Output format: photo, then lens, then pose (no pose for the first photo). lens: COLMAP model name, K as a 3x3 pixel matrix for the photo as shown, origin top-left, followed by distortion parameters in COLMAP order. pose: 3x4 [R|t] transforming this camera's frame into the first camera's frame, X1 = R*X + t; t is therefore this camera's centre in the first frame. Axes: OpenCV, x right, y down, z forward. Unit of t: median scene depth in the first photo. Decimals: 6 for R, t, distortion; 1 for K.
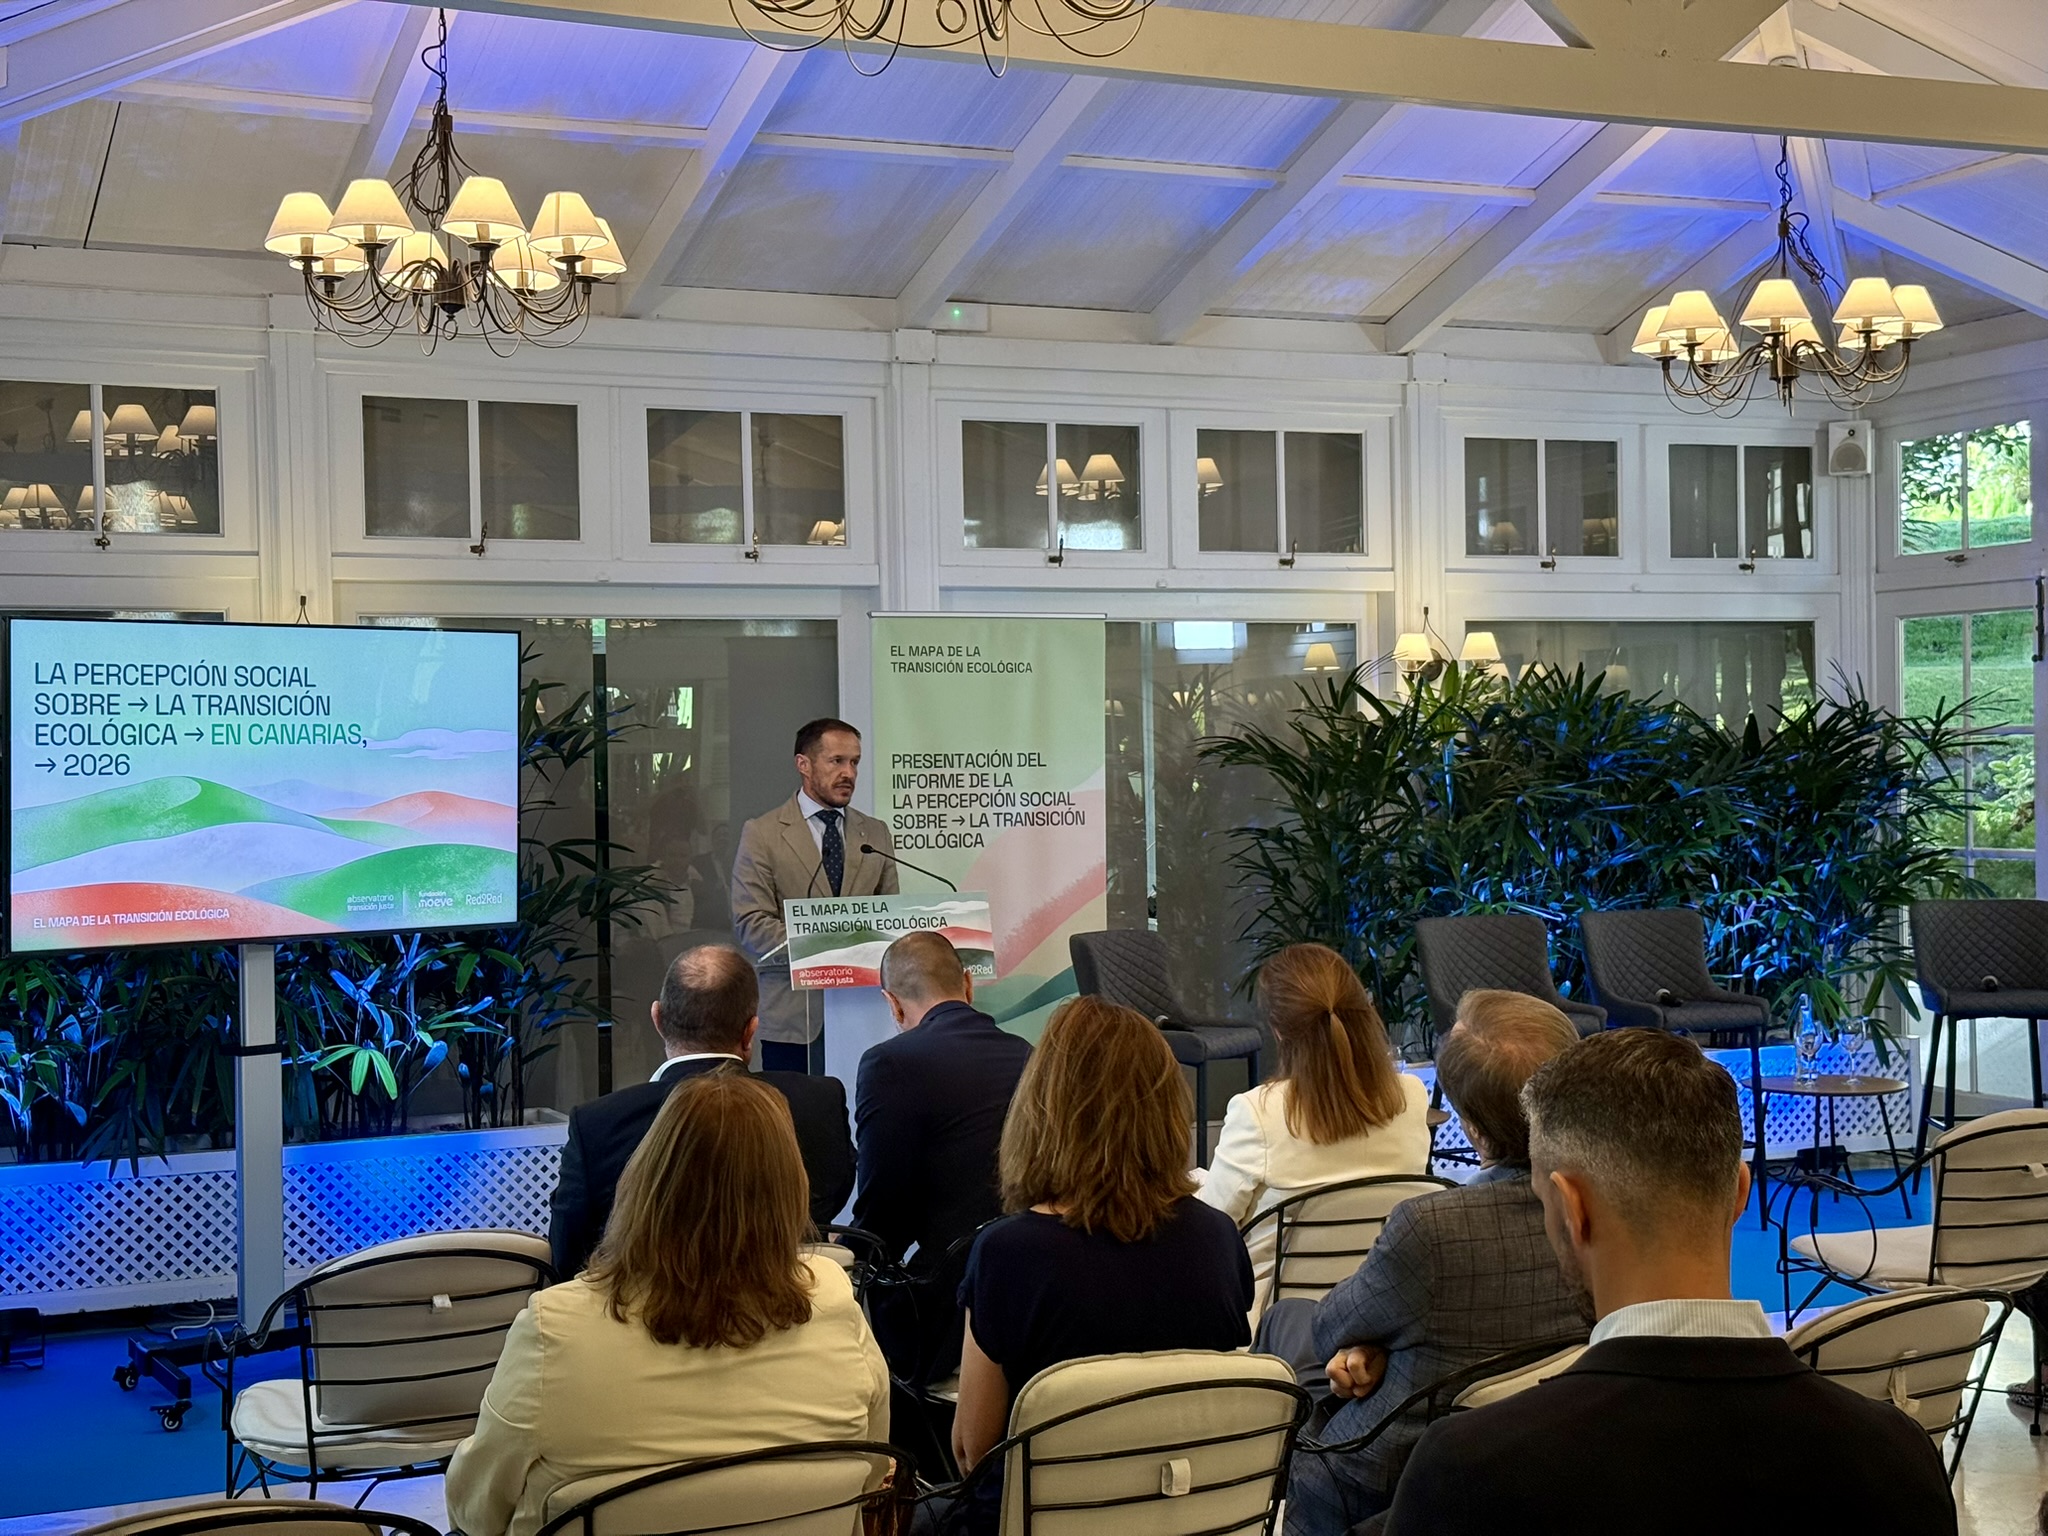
lens RADIAL K [[2782.9, 0, 1029.5], [0, 2782.9, 791.6], [0, 0, 1]] dist [0.090368, 0.000000]
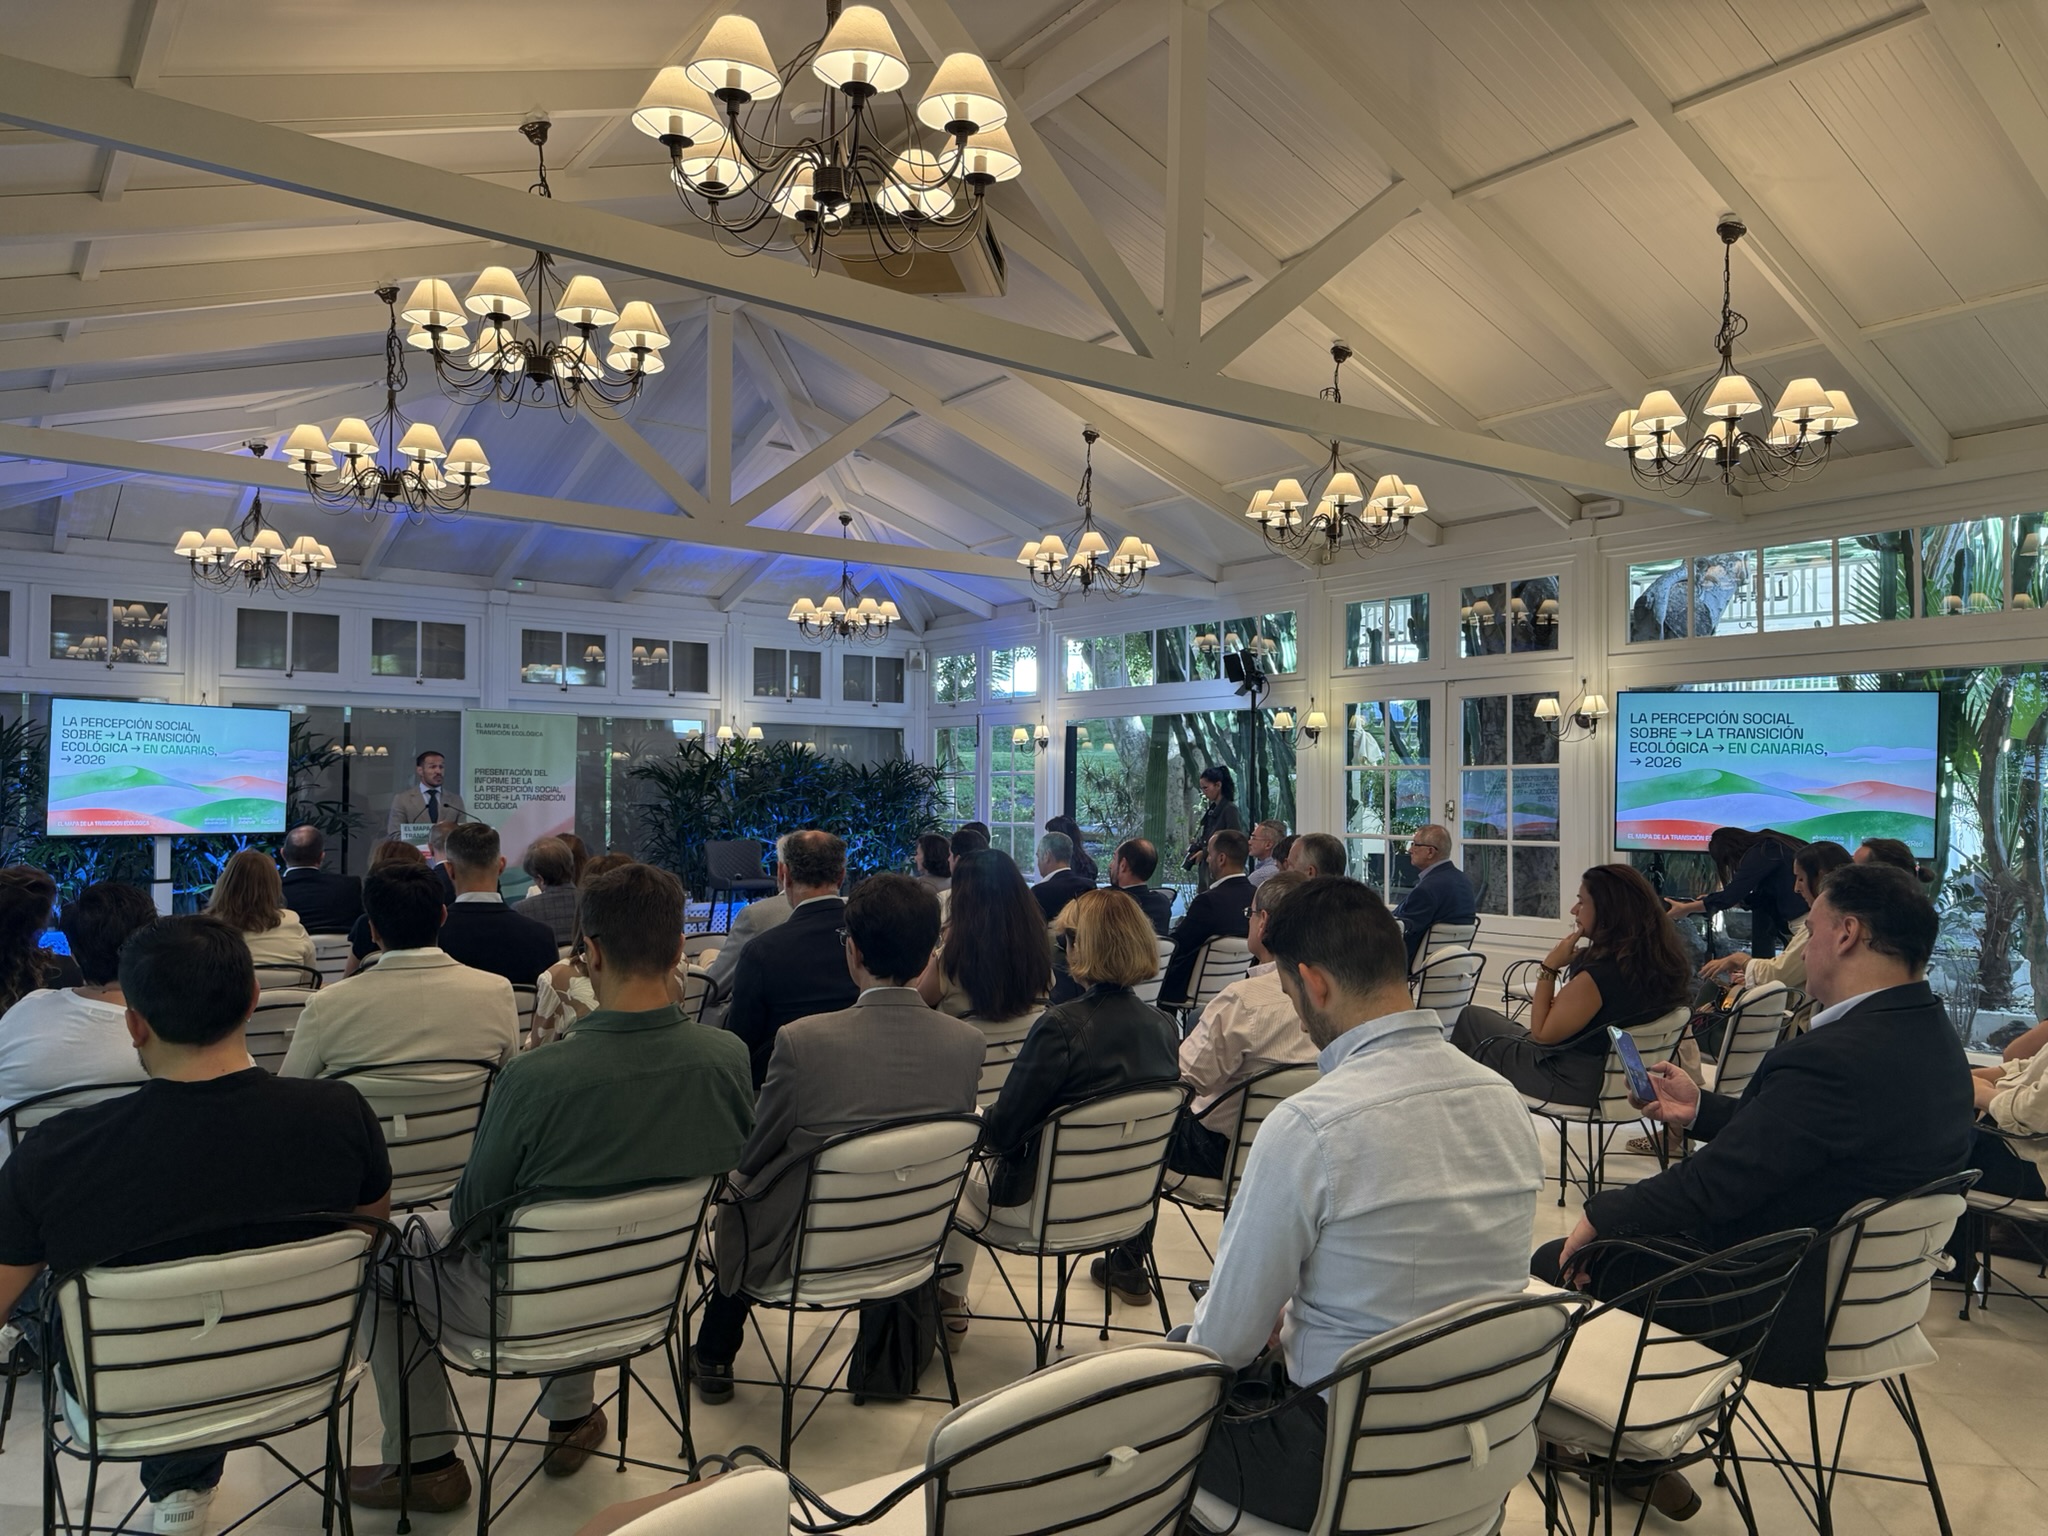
lens RADIAL K [[1374.1, 0, 1104.7], [0, 1374.1, 766.8], [0, 0, 1]] dist [-0.040377, -0.009837]
pose [[0.958755, 0.028256, 0.282826, 0.135182], [-0.019153, 0.999207, -0.034902, 0.015140], [-0.283588, 0.028046, 0.958536, -0.263305]]
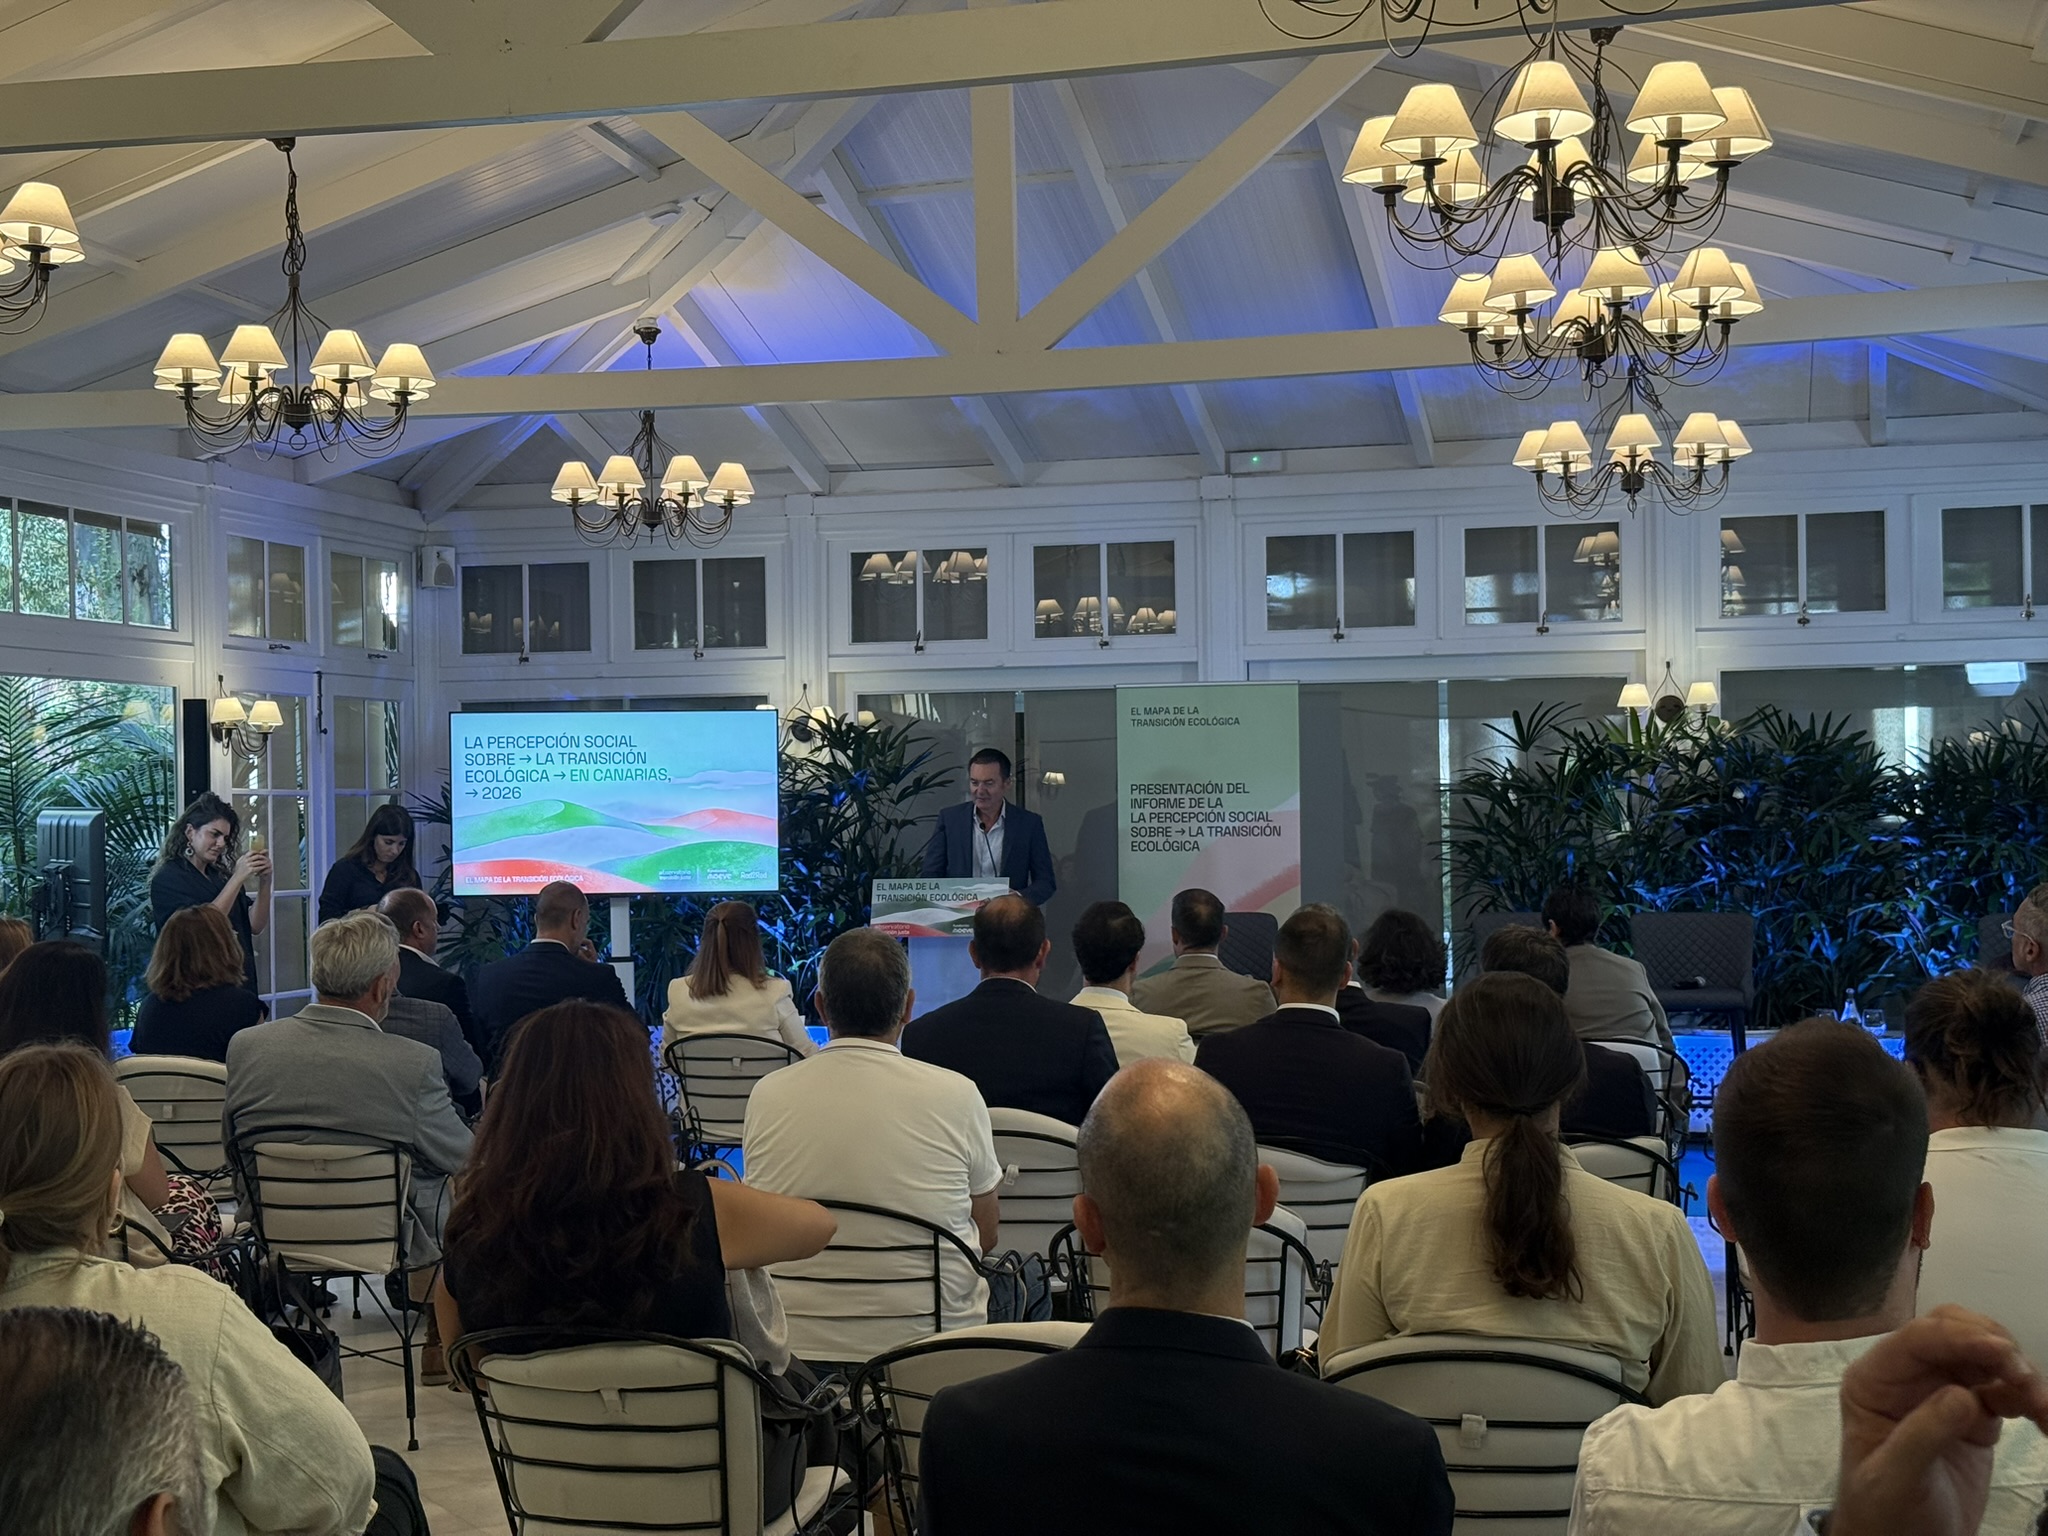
lens RADIAL K [[2782.9, 0, 1047.5], [0, 2782.9, 805.5], [0, 0, 1]] dist [0.090368, 0.000000]
pose [[0.800001, 0.004669, -0.599980, 0.759313], [-0.004876, 0.999987, 0.001281, -0.004162], [0.599978, 0.001900, 0.800014, -0.159882]]
